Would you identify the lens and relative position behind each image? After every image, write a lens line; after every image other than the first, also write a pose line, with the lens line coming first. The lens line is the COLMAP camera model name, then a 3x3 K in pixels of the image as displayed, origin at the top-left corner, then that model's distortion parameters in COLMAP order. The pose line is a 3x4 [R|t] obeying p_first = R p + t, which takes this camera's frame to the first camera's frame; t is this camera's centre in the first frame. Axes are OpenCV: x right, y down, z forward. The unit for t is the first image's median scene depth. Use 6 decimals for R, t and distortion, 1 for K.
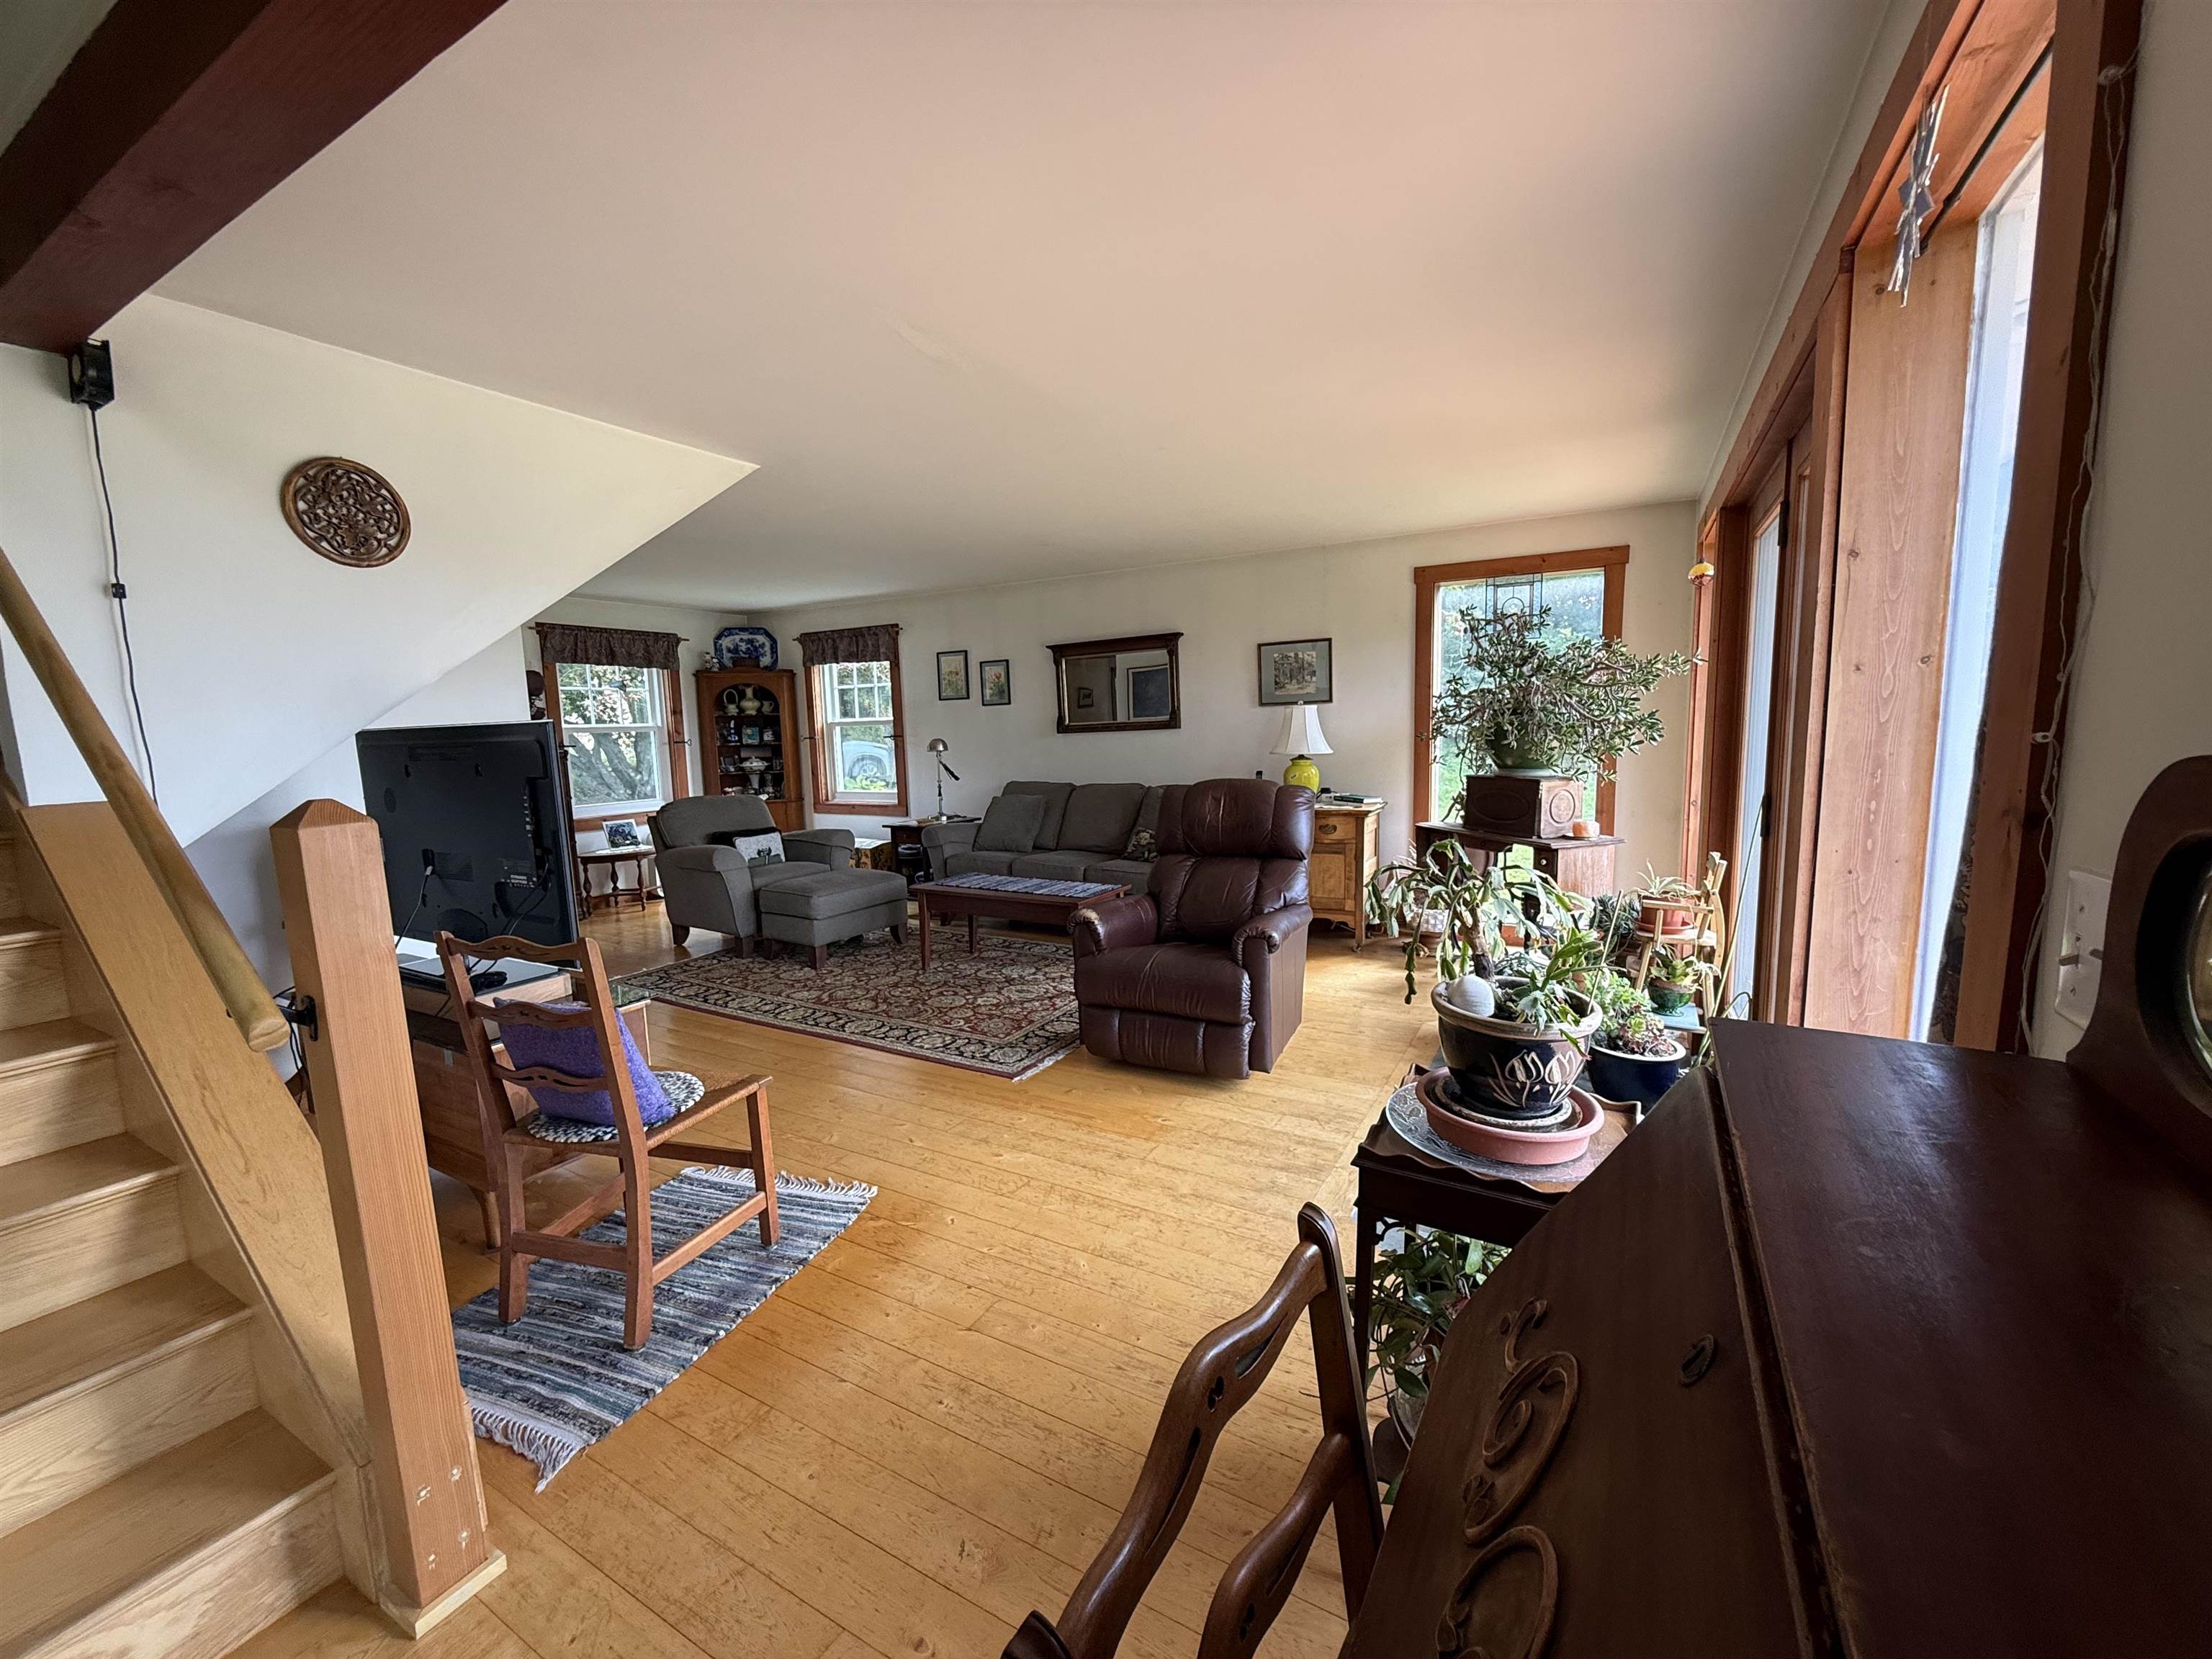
lens RADIAL K [[880.2, 0, 1112.7], [0, 880.2, 832.7], [0, 0, 1]] dist [0.000094, 0.000019]
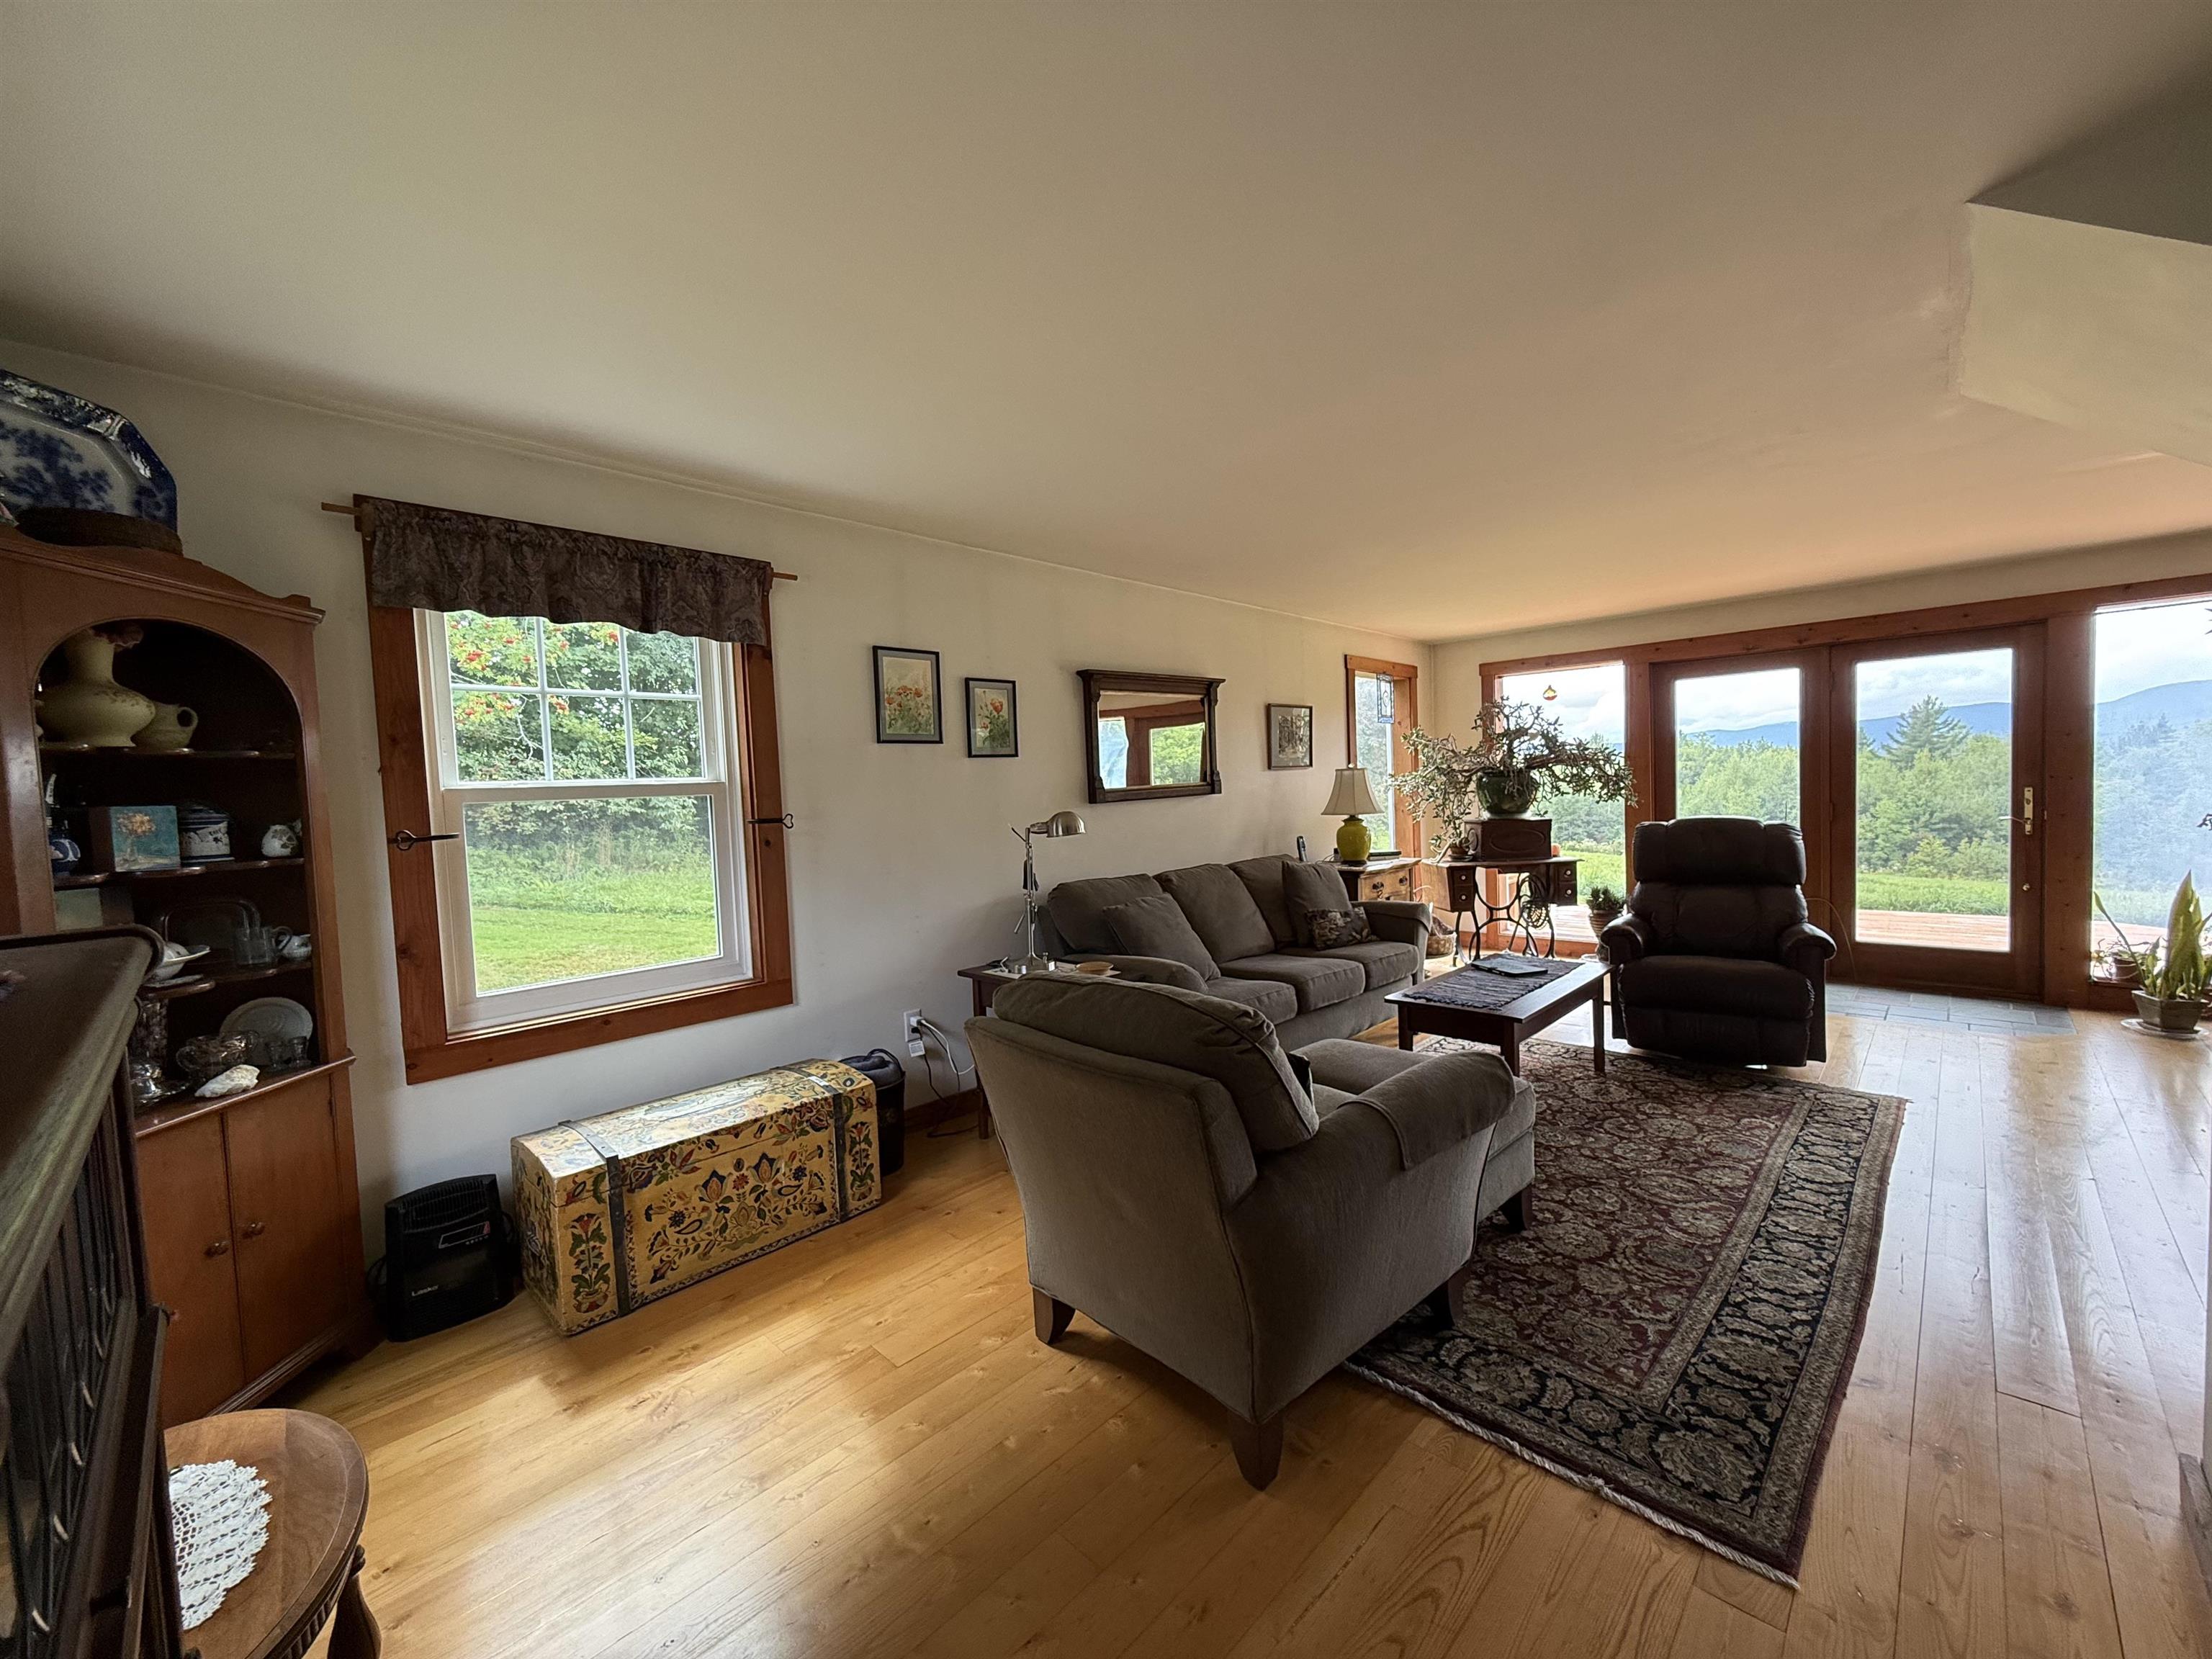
lens RADIAL K [[880.2, 0, 1112.7], [0, 880.2, 832.7], [0, 0, 1]] dist [0.000094, 0.000019]
pose [[0.249094, -0.032172, 0.967945, -0.649942], [0.151227, 0.988480, -0.006063, -0.080086], [-0.956599, 0.147890, 0.251090, 0.774297]]
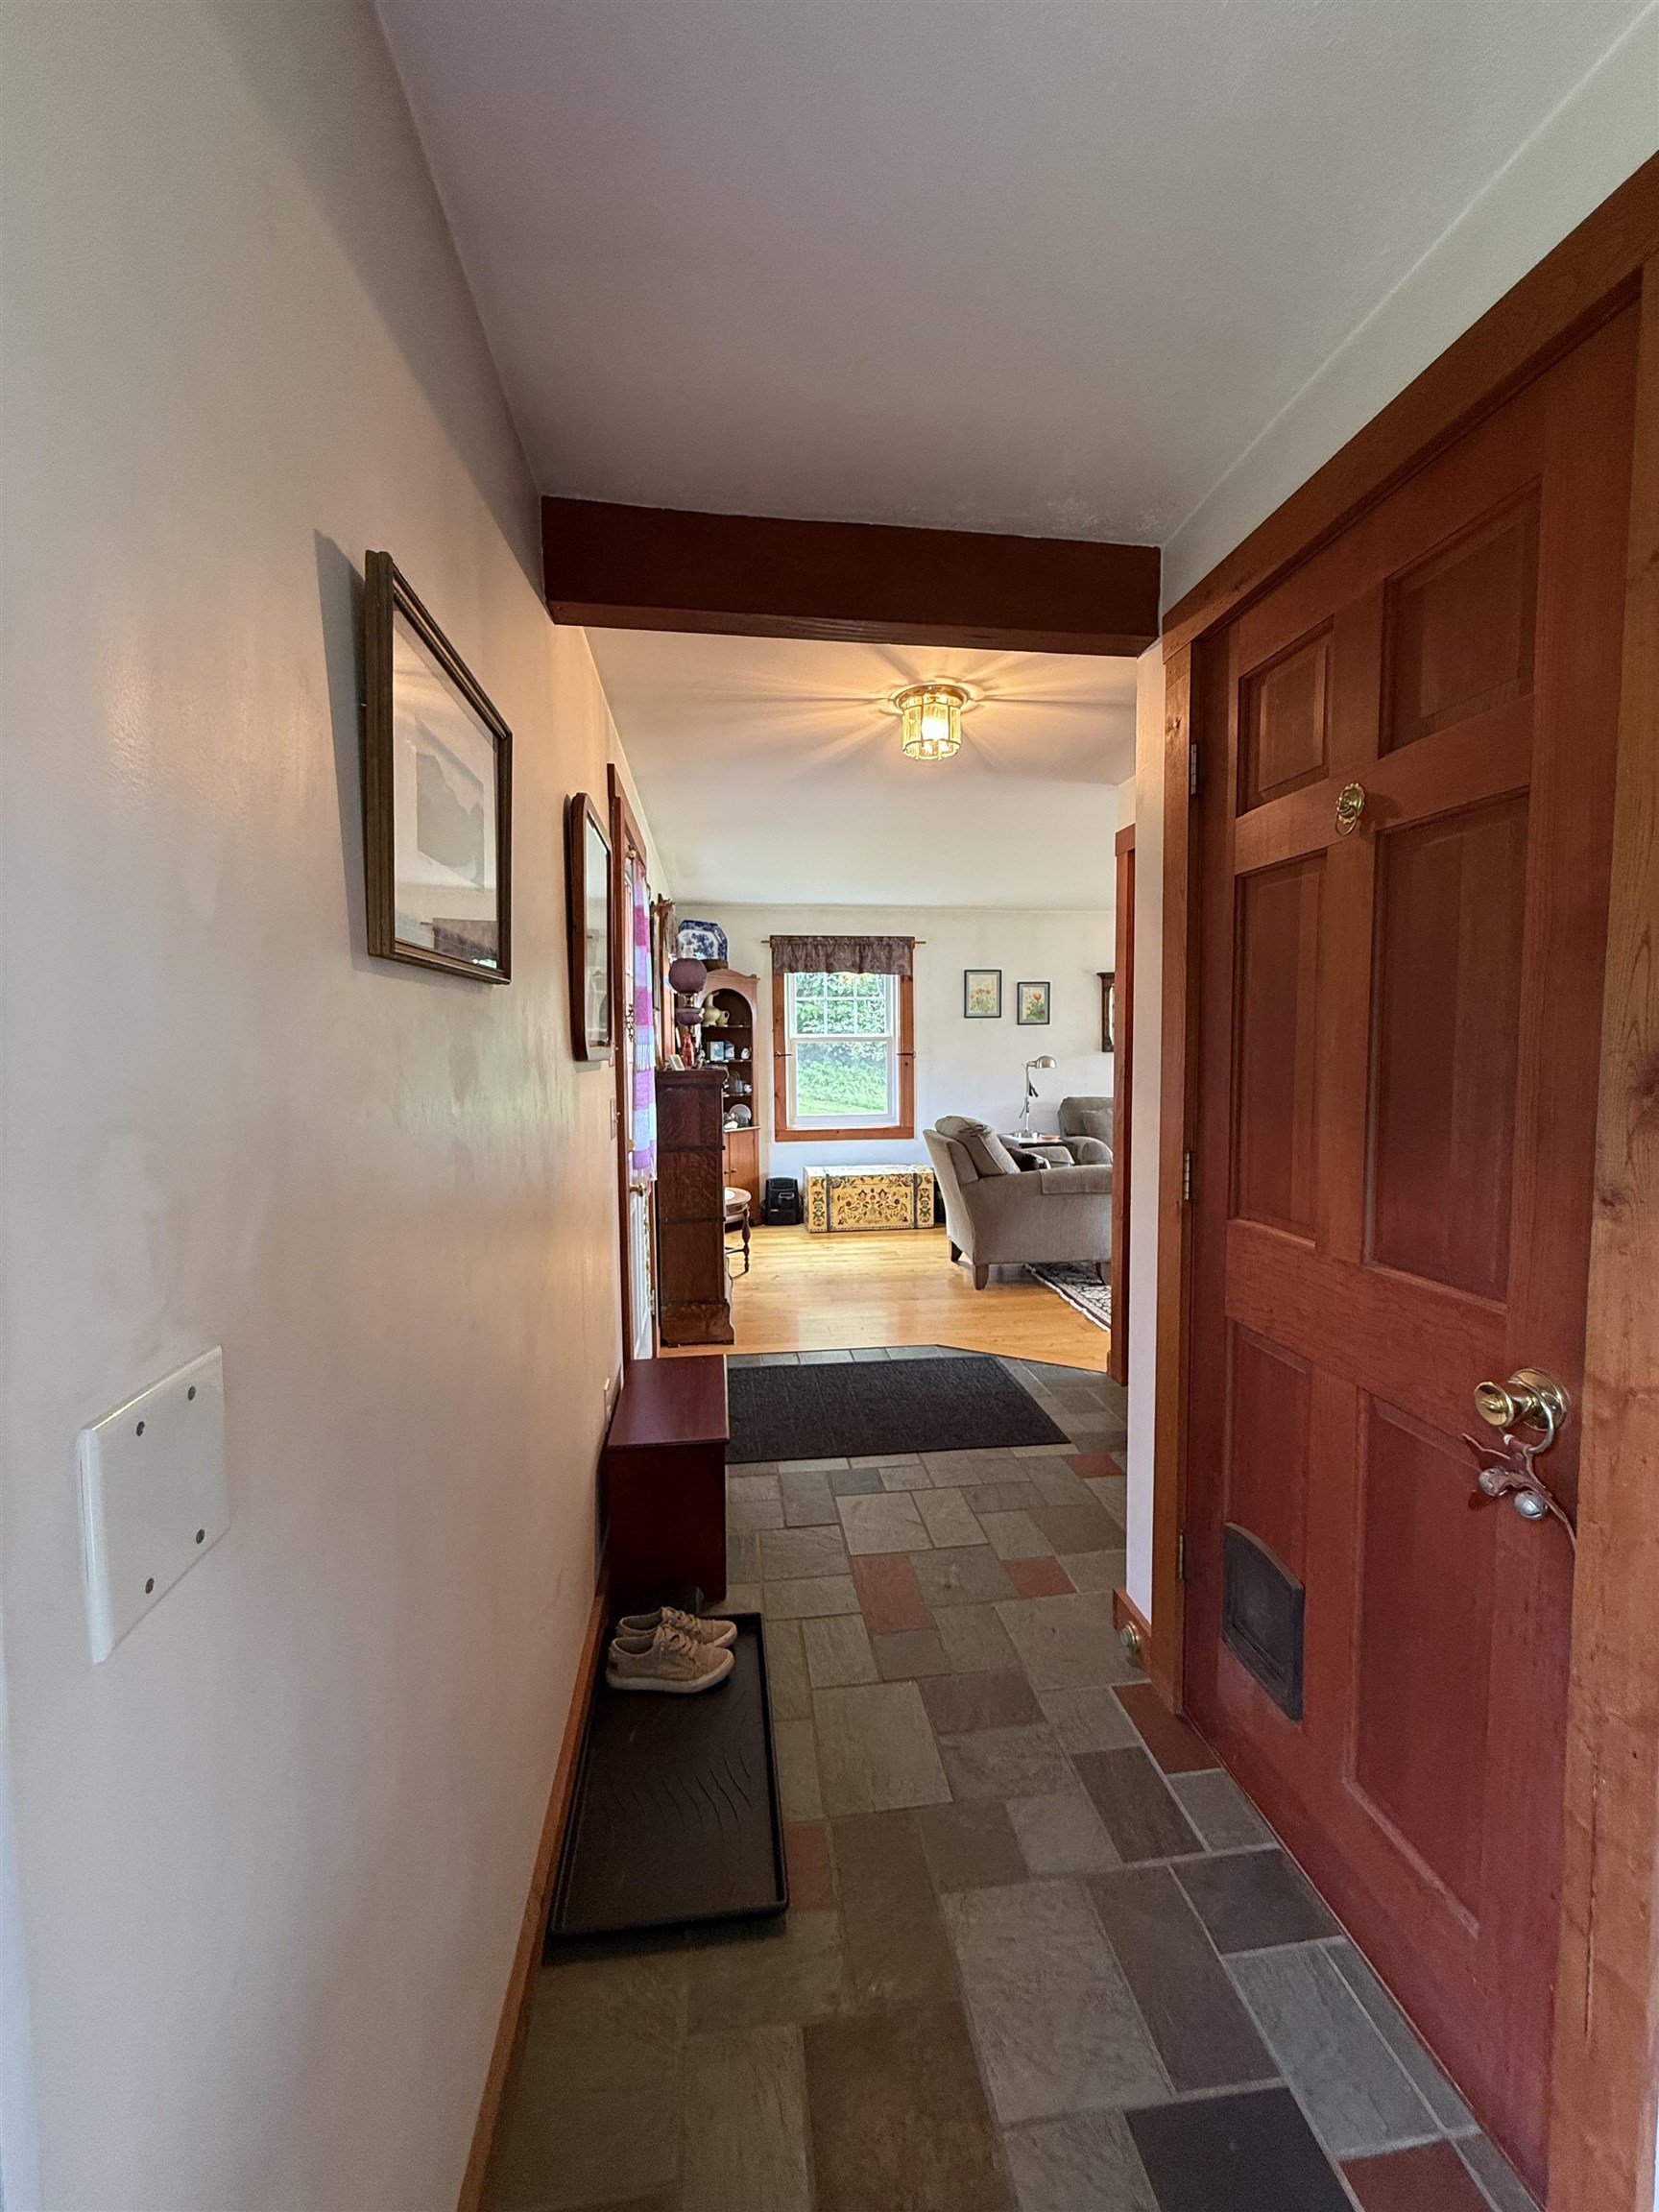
lens RADIAL K [[880.2, 0, 829.5], [0, 880.2, 1106.0], [0, 0, 1]] dist [0.000094, 0.000019]
pose [[0.797999, -0.022828, 0.602226, -0.928546], [0.062685, 0.997006, -0.045270, -0.017888], [-0.599390, 0.073875, 0.797041, 0.318747]]
